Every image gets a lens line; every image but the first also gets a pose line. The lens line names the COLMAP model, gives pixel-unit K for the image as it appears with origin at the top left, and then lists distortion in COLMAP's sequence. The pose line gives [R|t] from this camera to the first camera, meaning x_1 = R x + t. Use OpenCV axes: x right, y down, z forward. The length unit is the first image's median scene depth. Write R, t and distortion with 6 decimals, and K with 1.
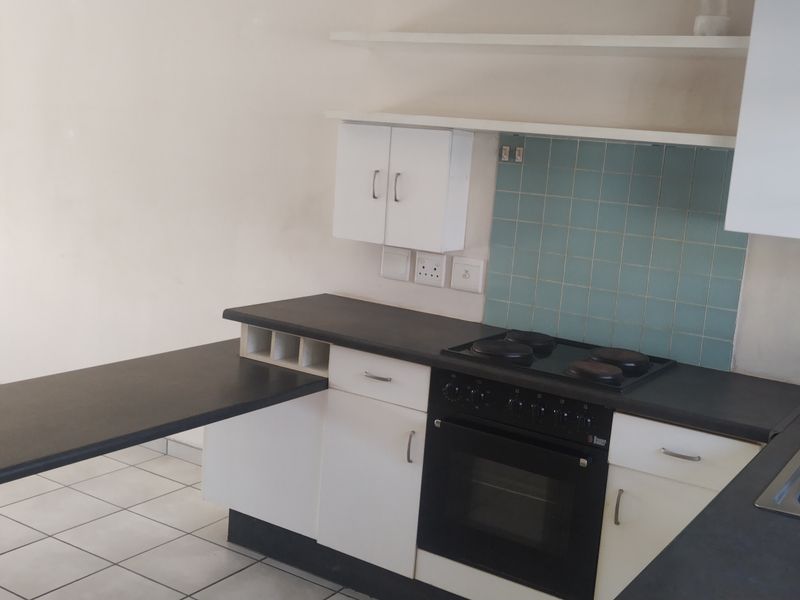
lens RADIAL K [[966.5, 0, 400.6], [0, 966.5, 293.7], [0, 0, 1]] dist [0.040155, -0.028150]
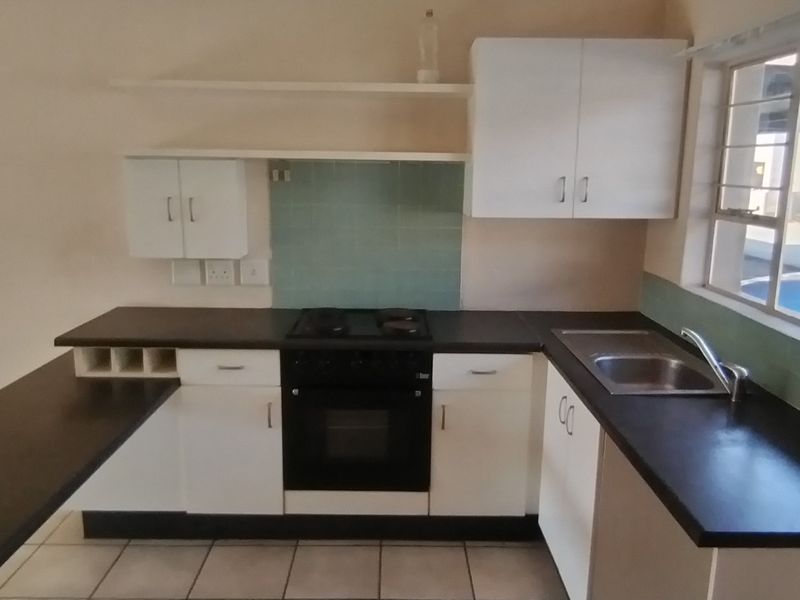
lens RADIAL K [[662.8, 0, 400.0], [0, 662.8, 300.0], [0, 0, 1]] dist [0.019079, -0.005498]
pose [[0.831947, -0.172054, 0.527505, -0.256491], [0.141250, 0.985059, 0.098522, -0.046369], [-0.536574, -0.007455, 0.843820, 0.167852]]
